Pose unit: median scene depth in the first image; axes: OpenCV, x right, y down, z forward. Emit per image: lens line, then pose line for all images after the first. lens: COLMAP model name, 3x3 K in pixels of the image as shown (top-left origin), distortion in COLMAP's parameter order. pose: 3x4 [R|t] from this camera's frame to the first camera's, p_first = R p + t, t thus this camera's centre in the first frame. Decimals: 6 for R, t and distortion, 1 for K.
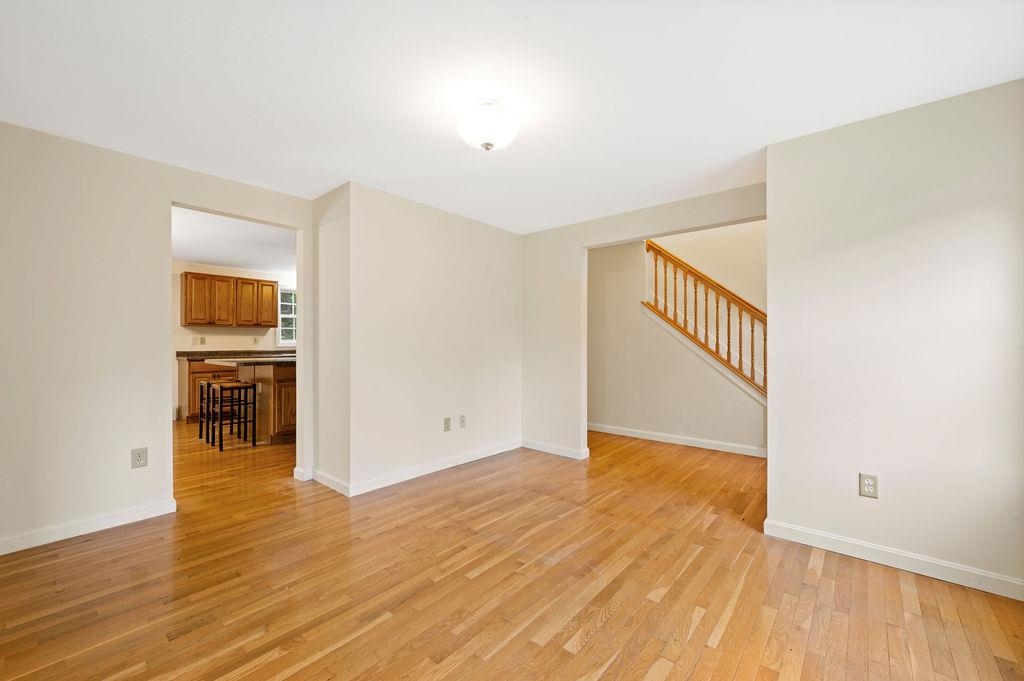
lens RADIAL K [[415.4, 0, 511.0], [0, 415.4, 338.5], [0, 0, 1]] dist [-0.003900, 0.000218]
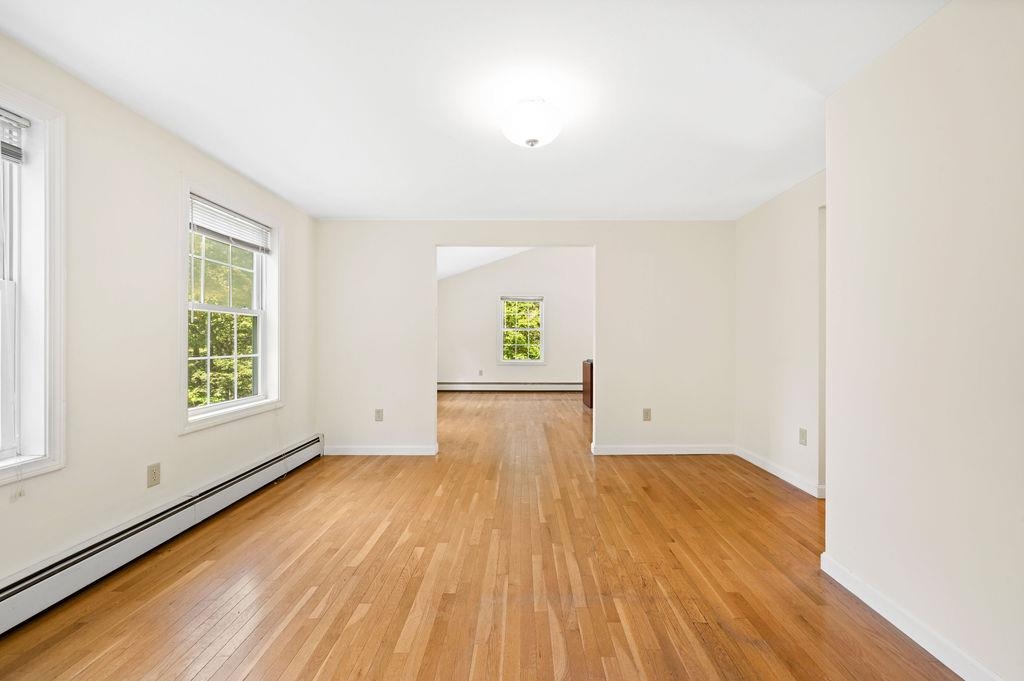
lens RADIAL K [[415.4, 0, 520.6], [0, 415.4, 337.0], [0, 0, 1]] dist [-0.003900, 0.000218]
pose [[-0.759889, -0.001812, -0.650050, 0.492530], [0.001820, 0.999986, -0.004914, 0.008338], [0.650050, -0.004917, -0.759875, 1.399716]]
